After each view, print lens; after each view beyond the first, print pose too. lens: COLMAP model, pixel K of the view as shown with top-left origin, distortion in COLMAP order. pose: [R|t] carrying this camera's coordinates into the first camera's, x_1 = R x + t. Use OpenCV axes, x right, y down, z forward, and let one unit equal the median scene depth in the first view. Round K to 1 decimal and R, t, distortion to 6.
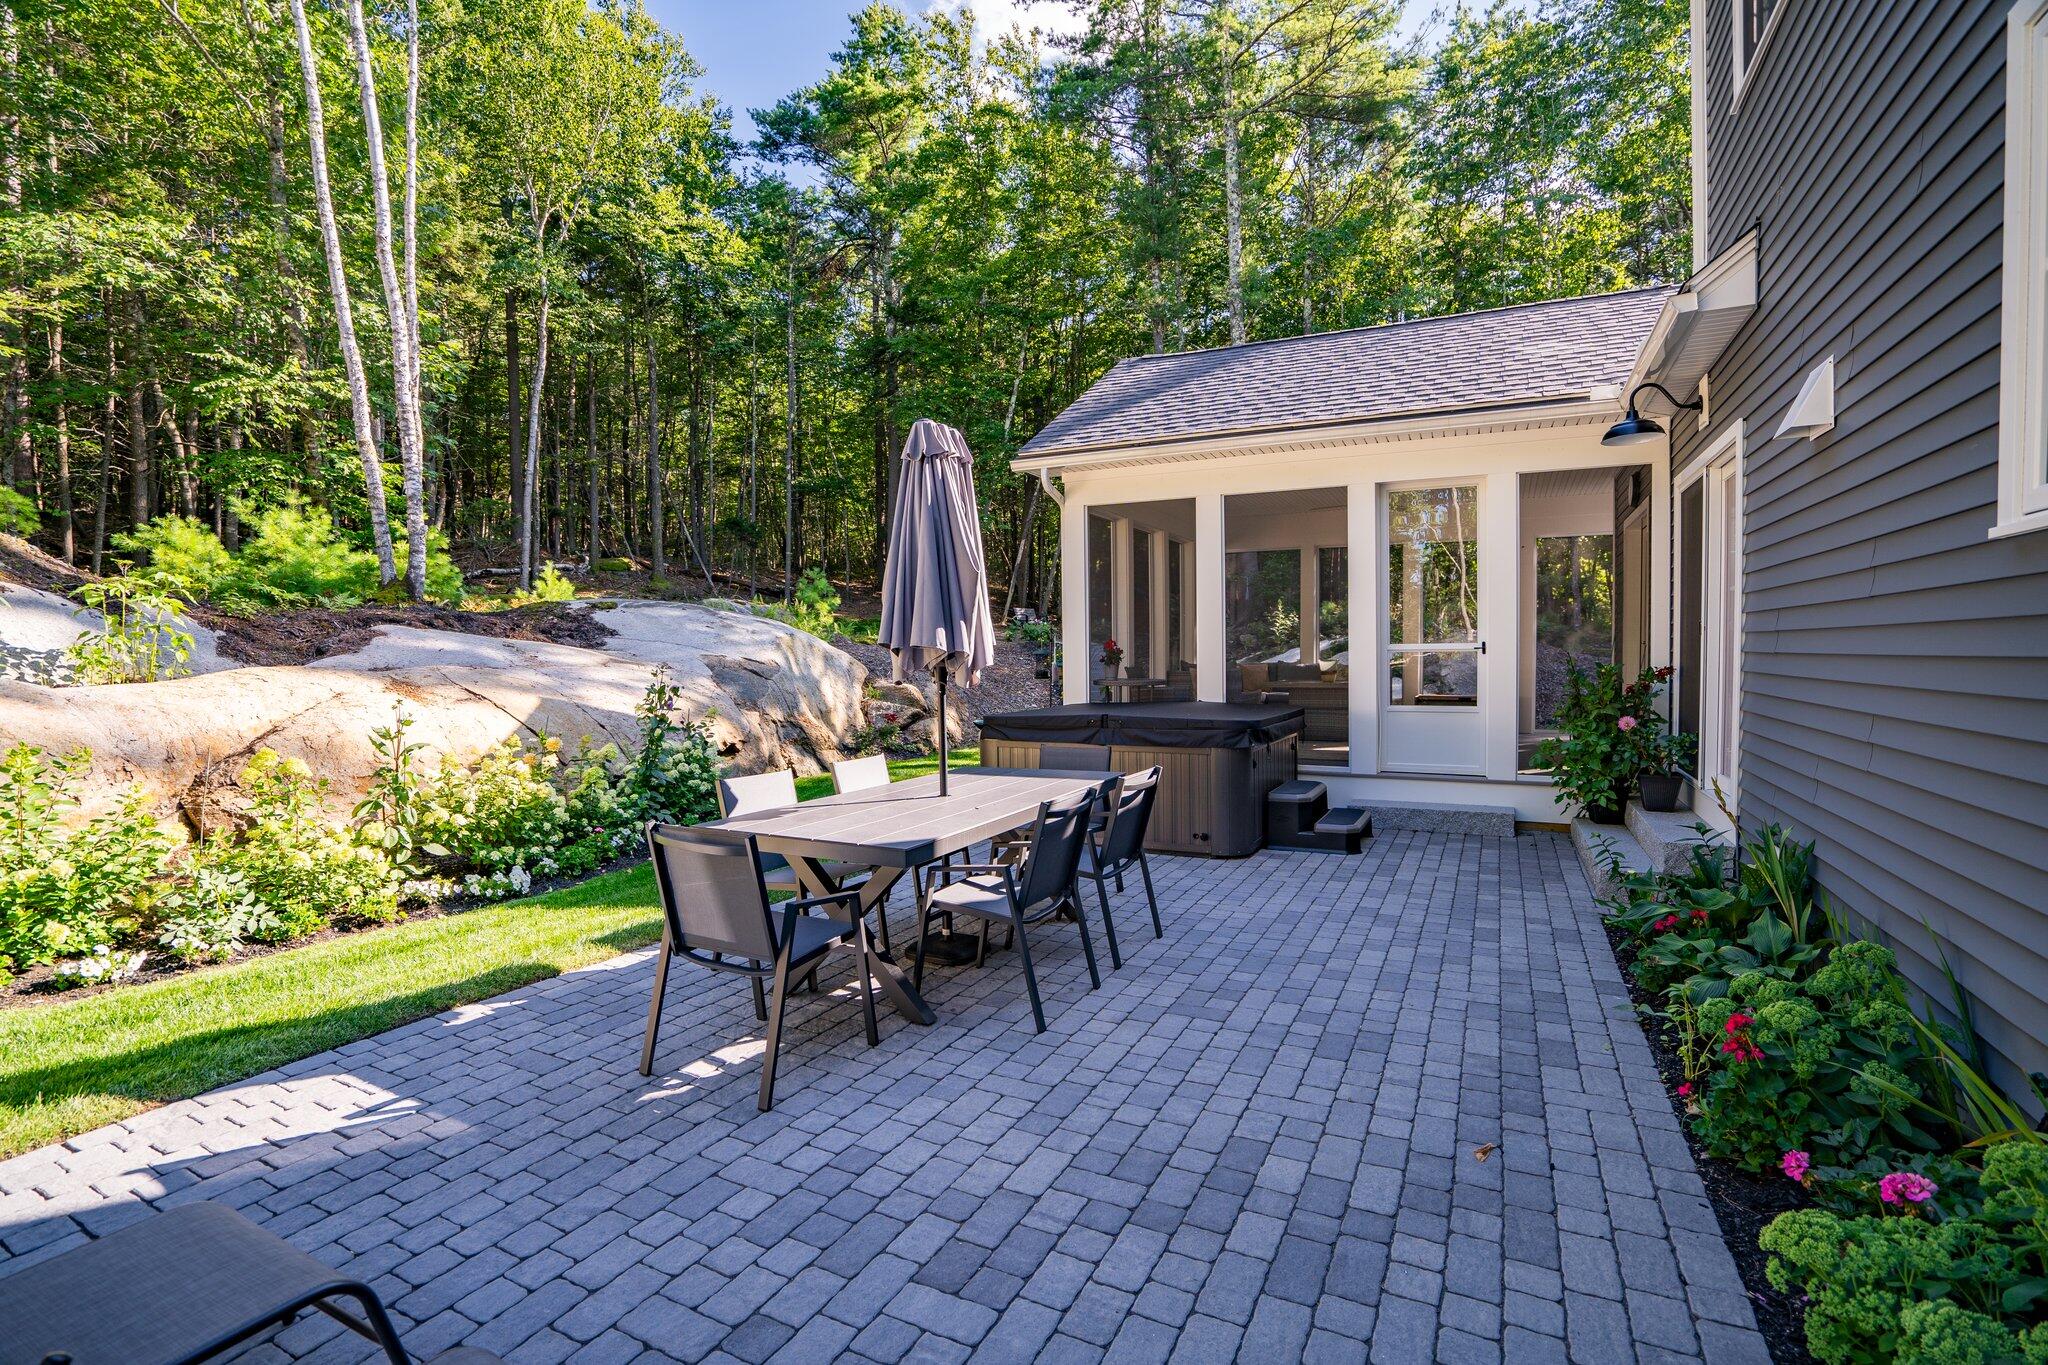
lens RADIAL K [[946.5, 0, 1024.0], [0, 946.5, 682.5], [0, 0, 1]] dist [-0.052352, 0.017777]
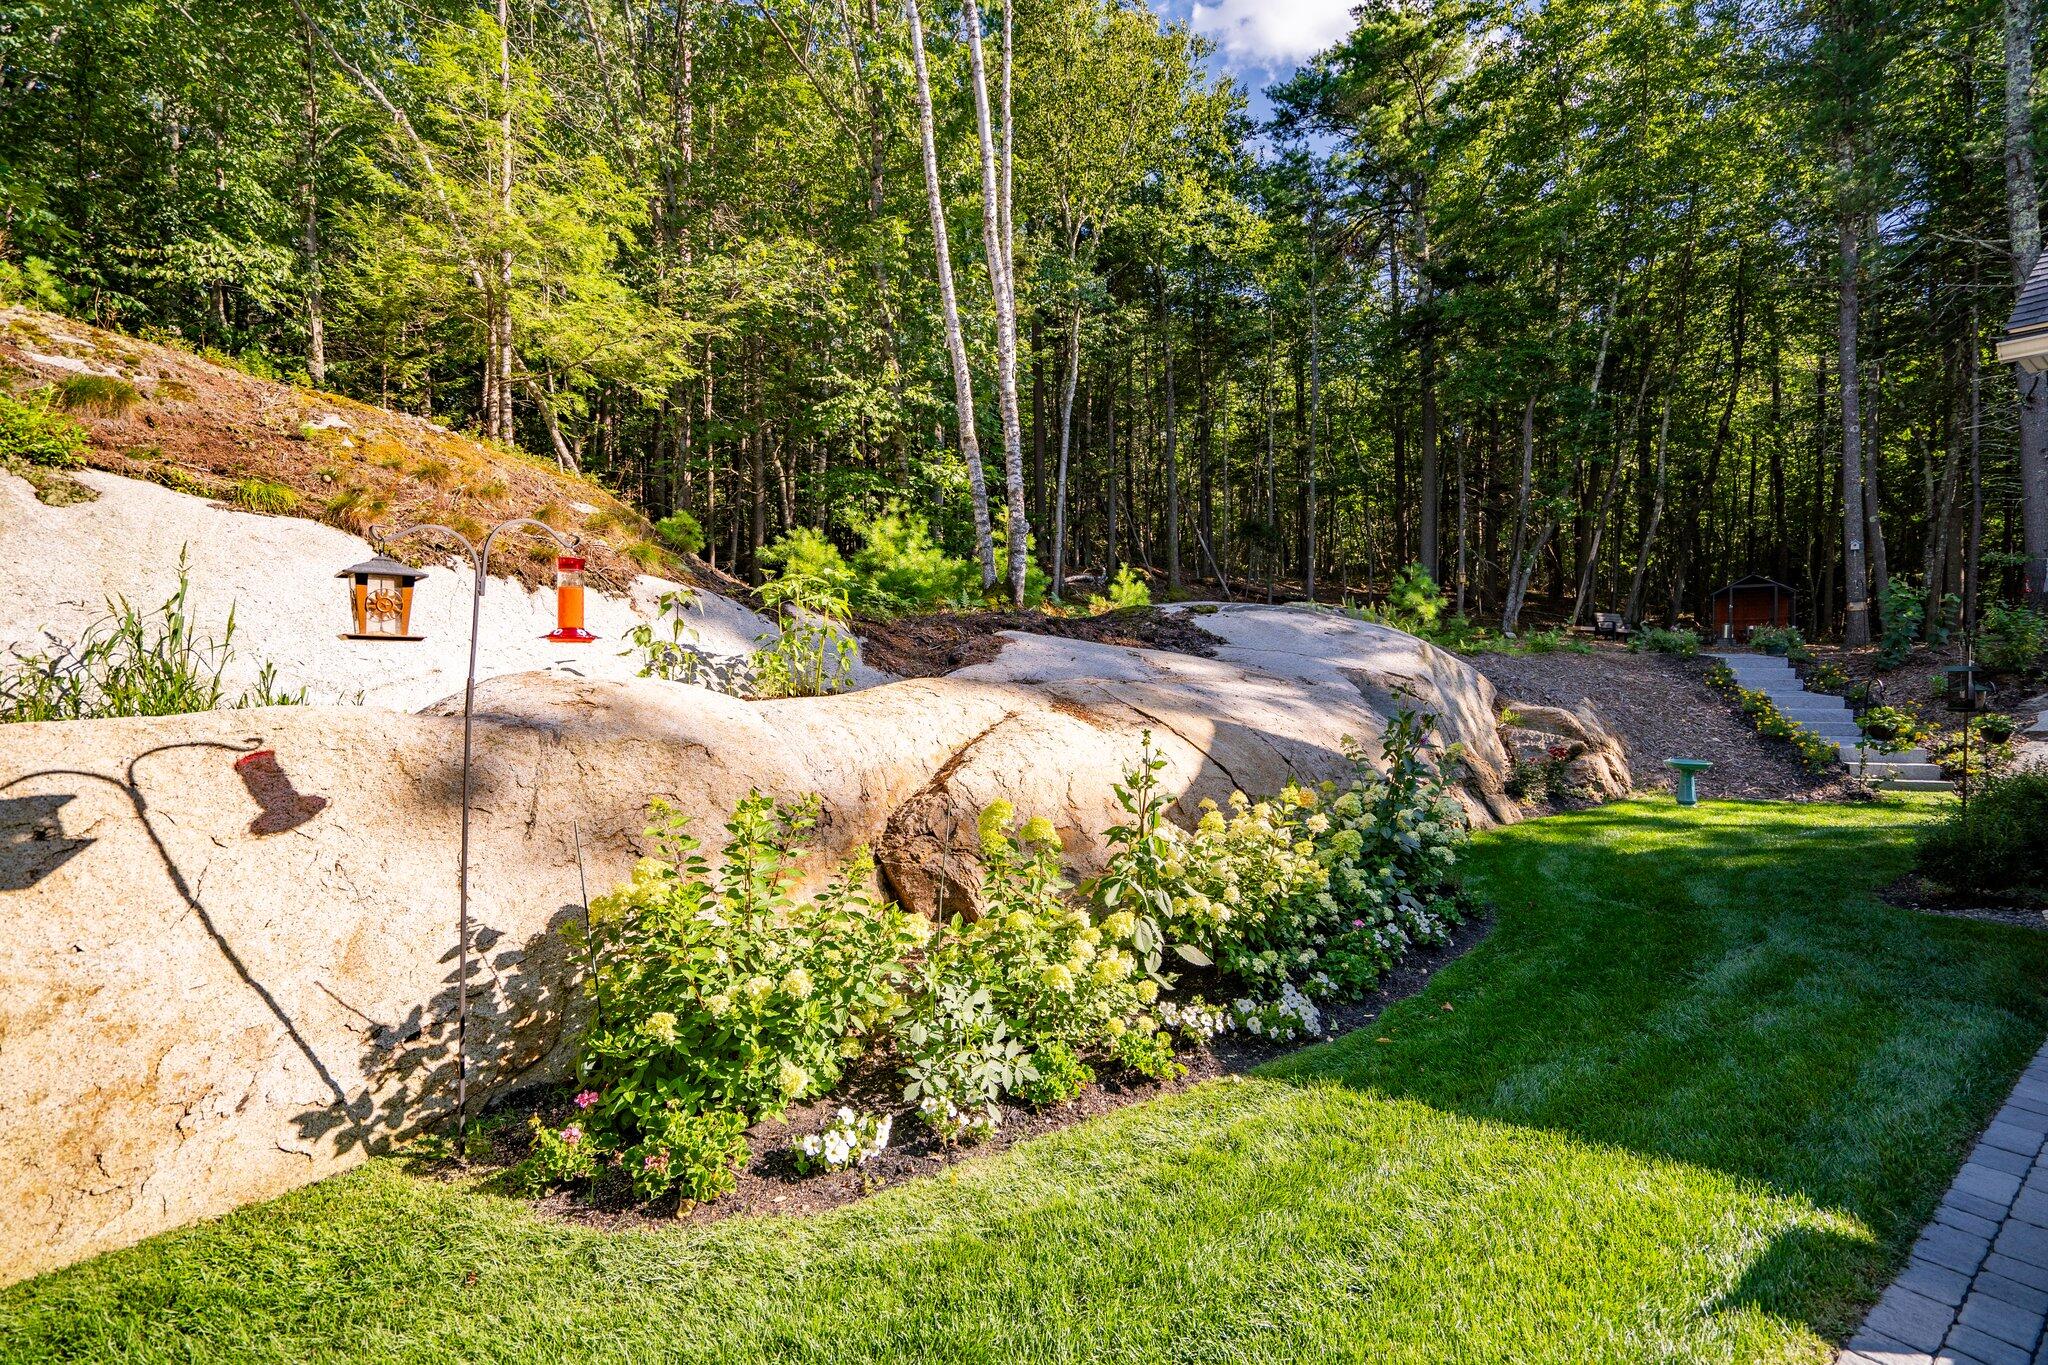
lens RADIAL K [[946.5, 0, 1024.0], [0, 946.5, 682.5], [0, 0, 1]] dist [-0.052352, 0.017777]
pose [[0.892515, 0.014013, -0.450800, -0.221897], [-0.020137, 0.999759, -0.008790, -0.004442], [0.450568, 0.016923, 0.892582, 0.168722]]
